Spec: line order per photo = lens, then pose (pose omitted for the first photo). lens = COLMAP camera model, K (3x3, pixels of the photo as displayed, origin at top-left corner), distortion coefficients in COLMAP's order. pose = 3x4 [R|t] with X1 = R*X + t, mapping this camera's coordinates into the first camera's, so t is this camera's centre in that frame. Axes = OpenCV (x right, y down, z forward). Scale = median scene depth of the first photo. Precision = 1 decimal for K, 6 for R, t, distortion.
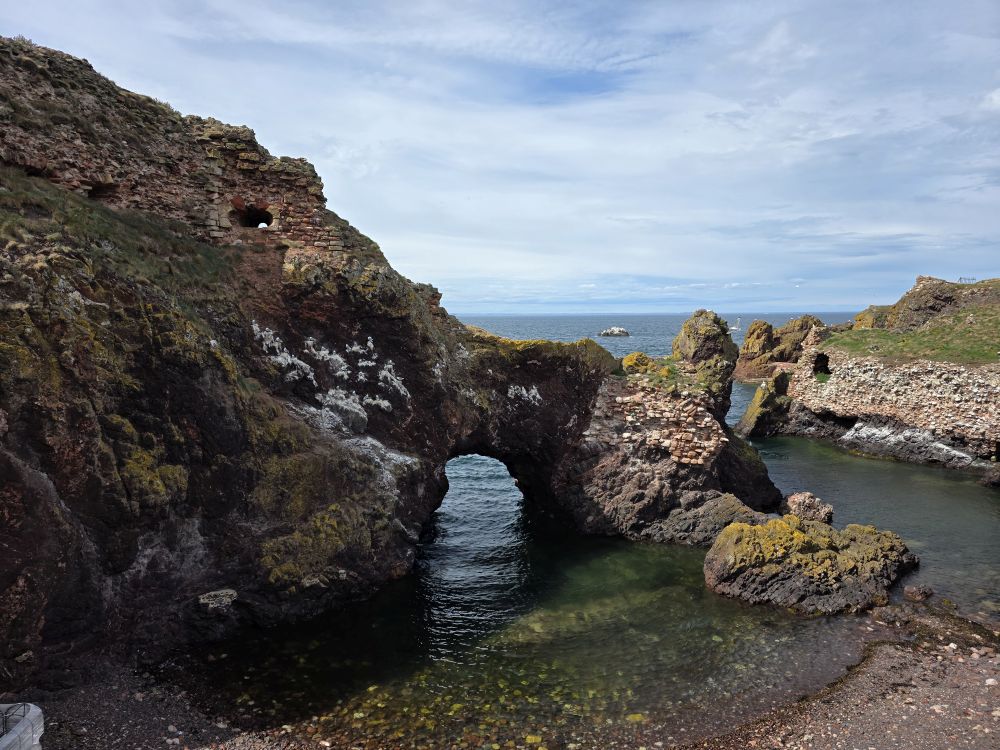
lens RADIAL K [[682.7, 0, 498.4], [0, 682.7, 373.2], [0, 0, 1]] dist [0.090786, -0.072787]
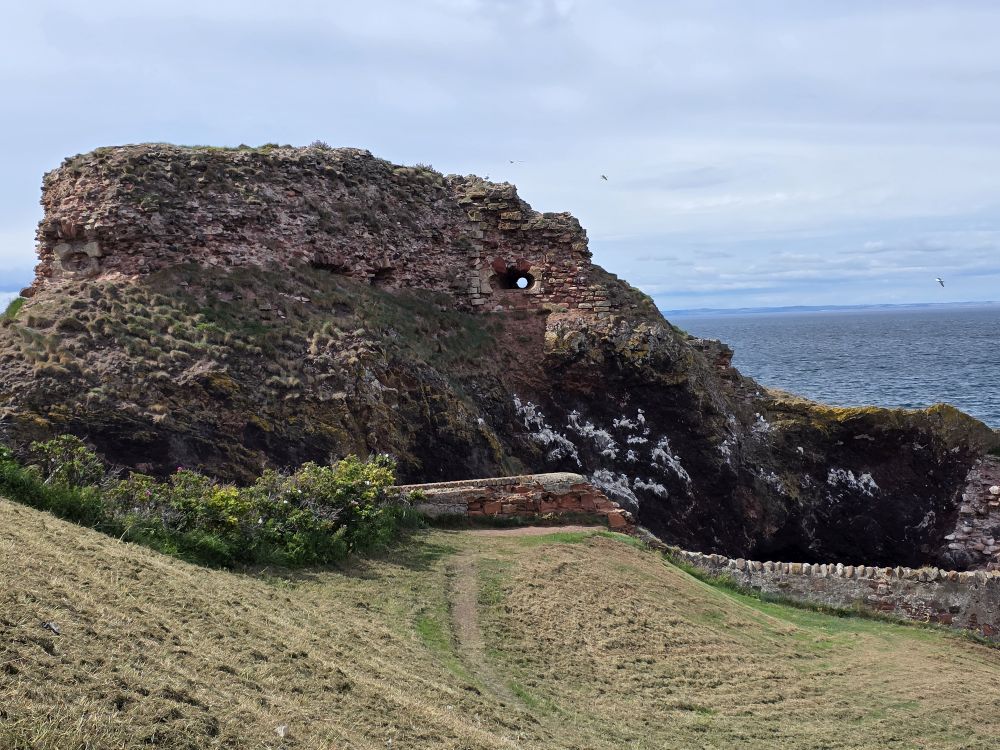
lens RADIAL K [[1654.9, 0, 540.6], [0, 1654.9, 359.7], [0, 0, 1]] dist [0.235450, 0.000000]
pose [[0.957690, -0.018233, -0.287225, 0.303879], [0.002069, 0.998402, -0.056480, 0.002197], [0.287795, 0.053496, 0.956197, -1.071866]]
